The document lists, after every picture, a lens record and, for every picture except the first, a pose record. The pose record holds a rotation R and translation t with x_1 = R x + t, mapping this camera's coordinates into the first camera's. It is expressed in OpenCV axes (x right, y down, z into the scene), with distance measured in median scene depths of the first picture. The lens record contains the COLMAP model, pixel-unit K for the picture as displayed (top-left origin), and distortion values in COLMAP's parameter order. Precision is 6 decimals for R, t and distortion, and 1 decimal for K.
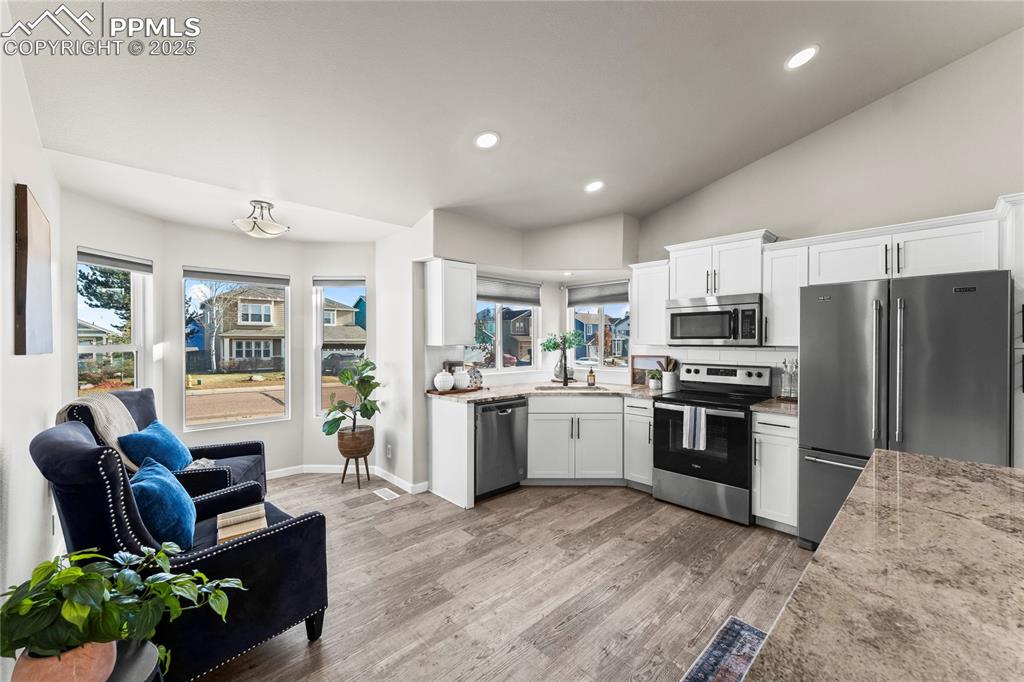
lens RADIAL K [[409.1, 0, 507.5], [0, 409.1, 338.9], [0, 0, 1]] dist [0.001888, 0.000237]
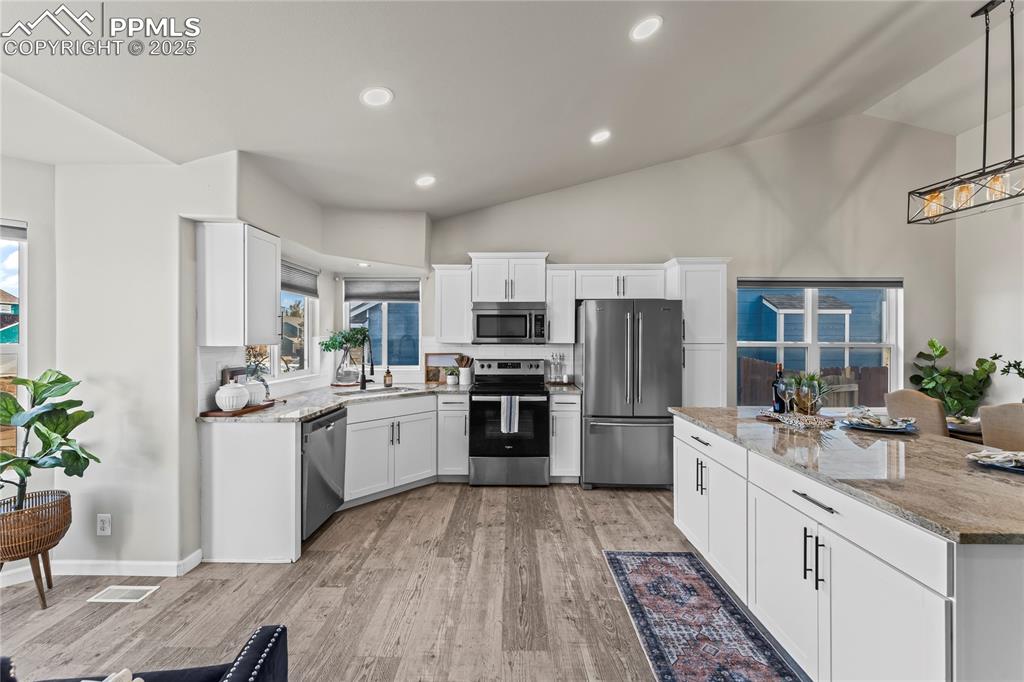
lens RADIAL K [[409.1, 0, 506.8], [0, 409.1, 337.3], [0, 0, 1]] dist [0.001888, 0.000237]
pose [[0.695222, 0.003864, 0.718784, -0.351713], [-0.003051, 0.999992, -0.002424, 0.001537], [-0.718788, -0.000508, 0.695229, 0.182881]]
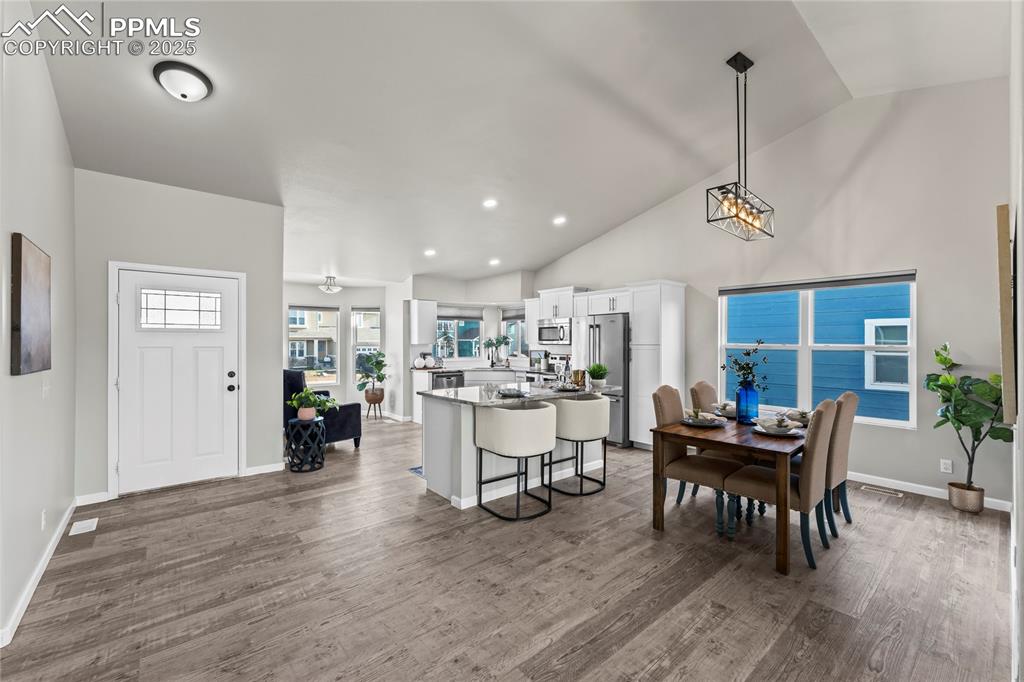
lens RADIAL K [[409.1, 0, 506.3], [0, 409.1, 344.6], [0, 0, 1]] dist [0.001888, 0.000237]
pose [[0.998284, 0.000926, -0.058552, 0.382411], [-0.000292, 0.999941, 0.010841, -0.003095], [0.058558, -0.010805, 0.998226, -0.936070]]
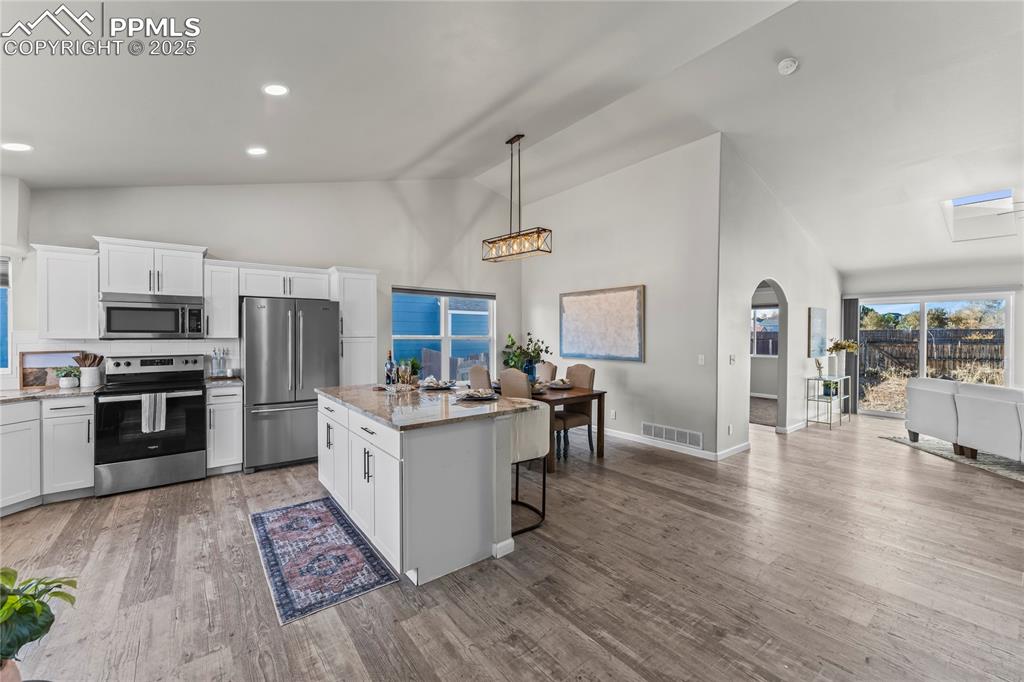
lens RADIAL K [[409.1, 0, 504.9], [0, 409.1, 336.2], [0, 0, 1]] dist [0.001888, 0.000237]
pose [[0.106867, -0.005583, 0.994258, -0.501637], [-0.001380, 0.999982, 0.005764, 0.002024], [-0.994272, -0.001988, 0.106857, -0.061895]]
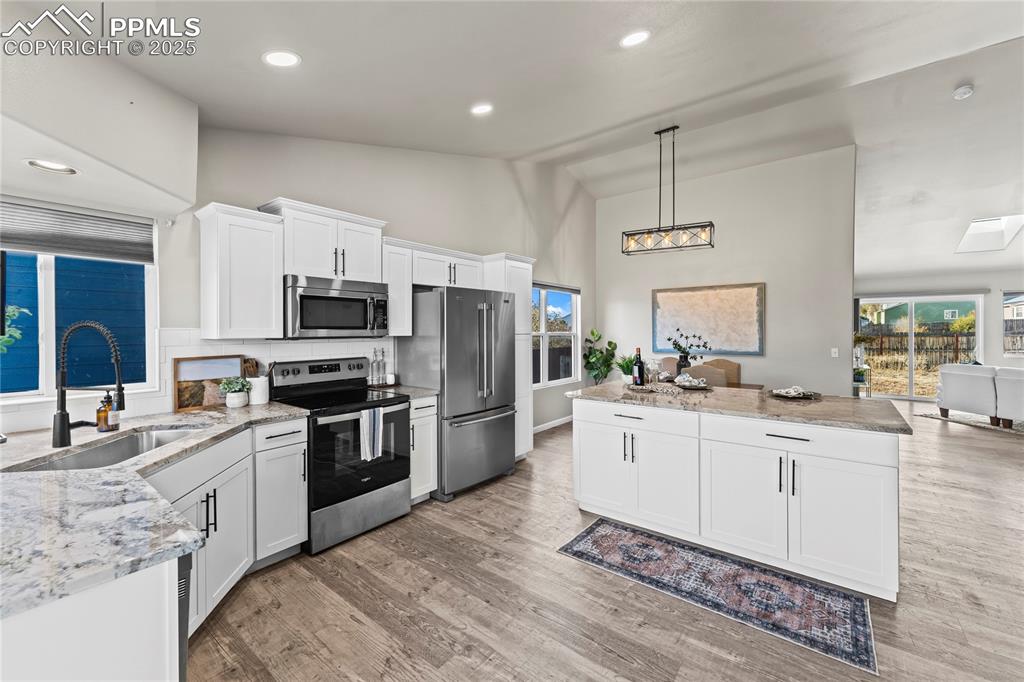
lens RADIAL K [[409.1, 0, 505.3], [0, 409.1, 331.3], [0, 0, 1]] dist [0.001888, 0.000237]
pose [[-0.138774, -0.000863, 0.990324, -0.388202], [0.003833, 0.999992, 0.001409, 0.003923], [-0.990317, 0.003991, -0.138770, 0.771389]]
